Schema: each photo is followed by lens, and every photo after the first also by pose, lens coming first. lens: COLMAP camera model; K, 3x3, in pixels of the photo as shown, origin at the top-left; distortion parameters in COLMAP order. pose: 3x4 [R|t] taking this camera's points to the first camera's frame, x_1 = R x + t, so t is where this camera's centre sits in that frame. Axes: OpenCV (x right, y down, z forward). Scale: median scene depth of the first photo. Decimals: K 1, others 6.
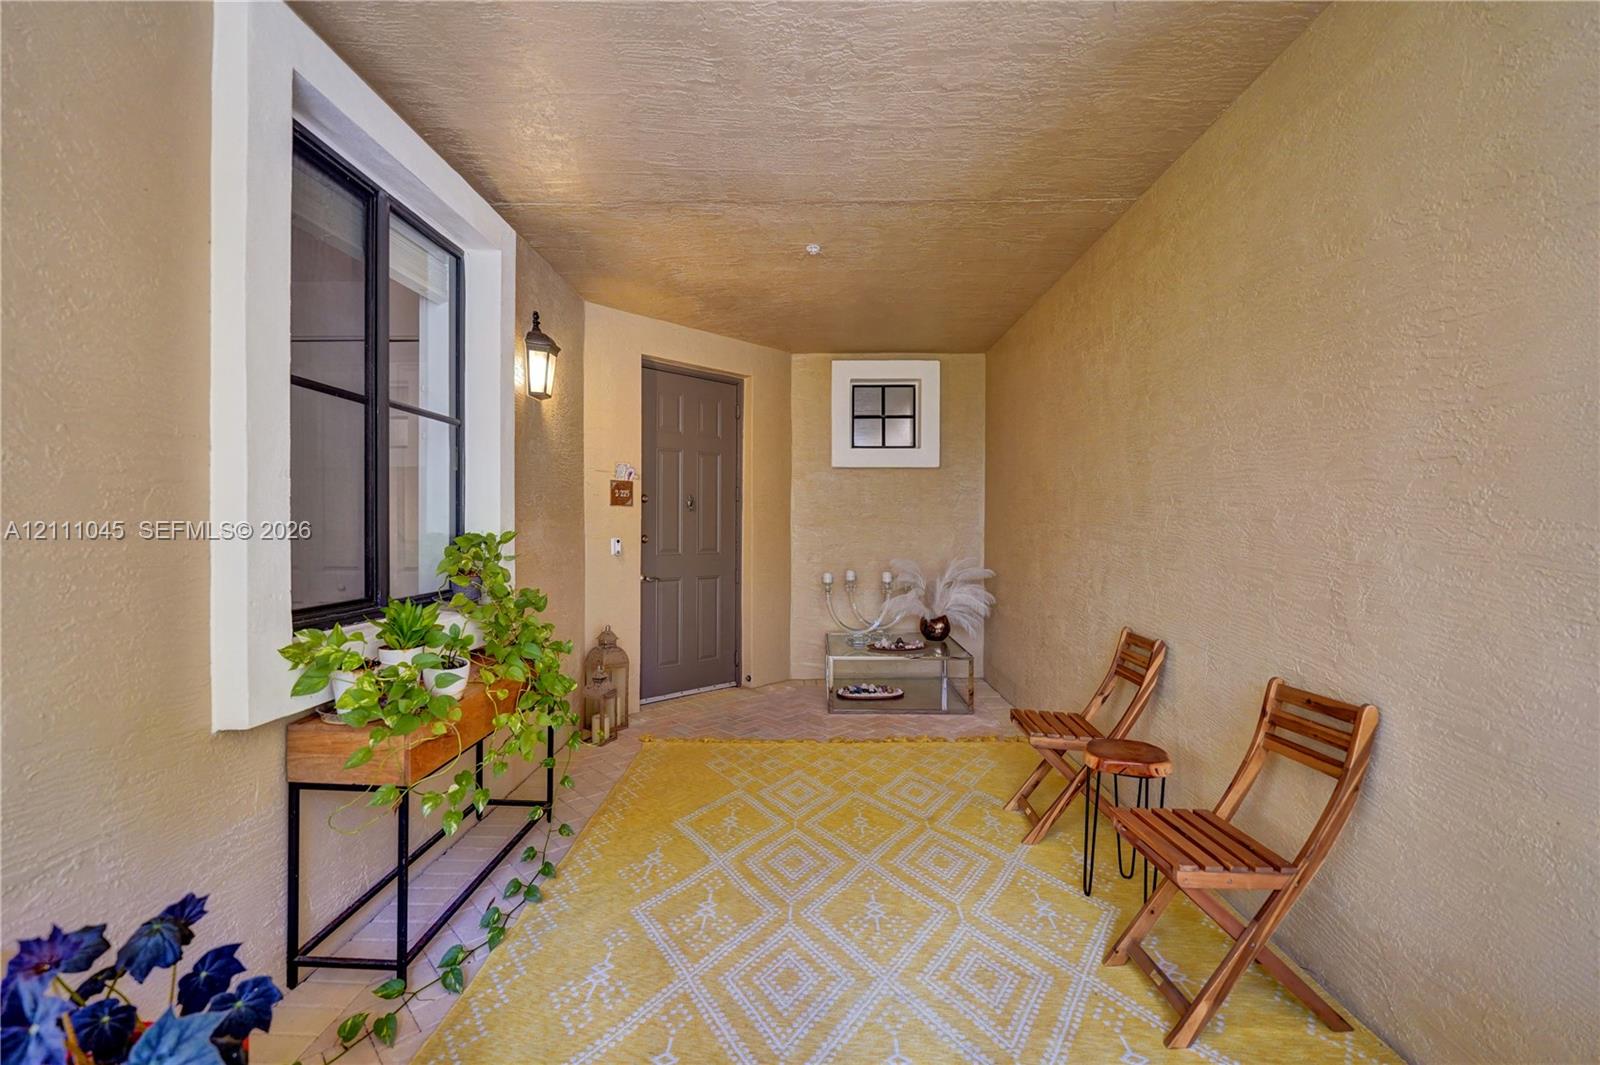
lens RADIAL K [[673.1, 0, 789.9], [0, 673.1, 529.2], [0, 0, 1]] dist [-0.007563, -0.000417]
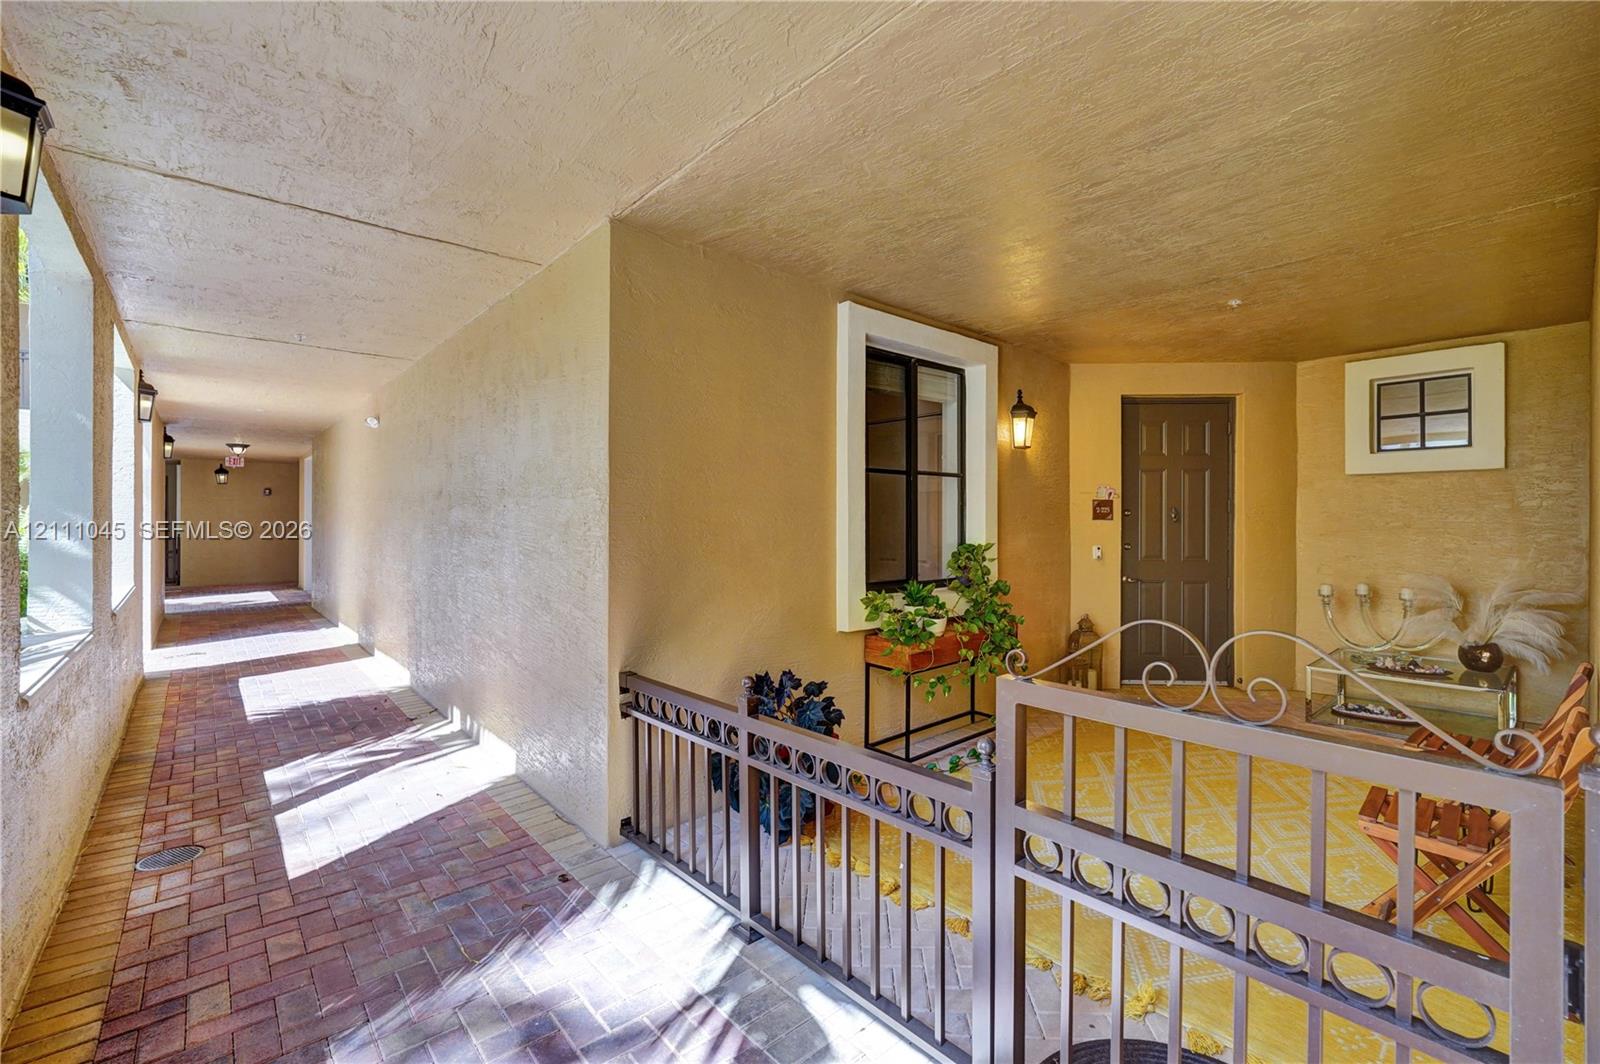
lens RADIAL K [[673.1, 0, 789.9], [0, 673.1, 528.7], [0, 0, 1]] dist [-0.007563, -0.000417]
pose [[0.661242, 0.004606, -0.750159, 0.397502], [0.001141, 0.999974, 0.007146, -0.037005], [0.750172, -0.005581, 0.661219, -0.342014]]
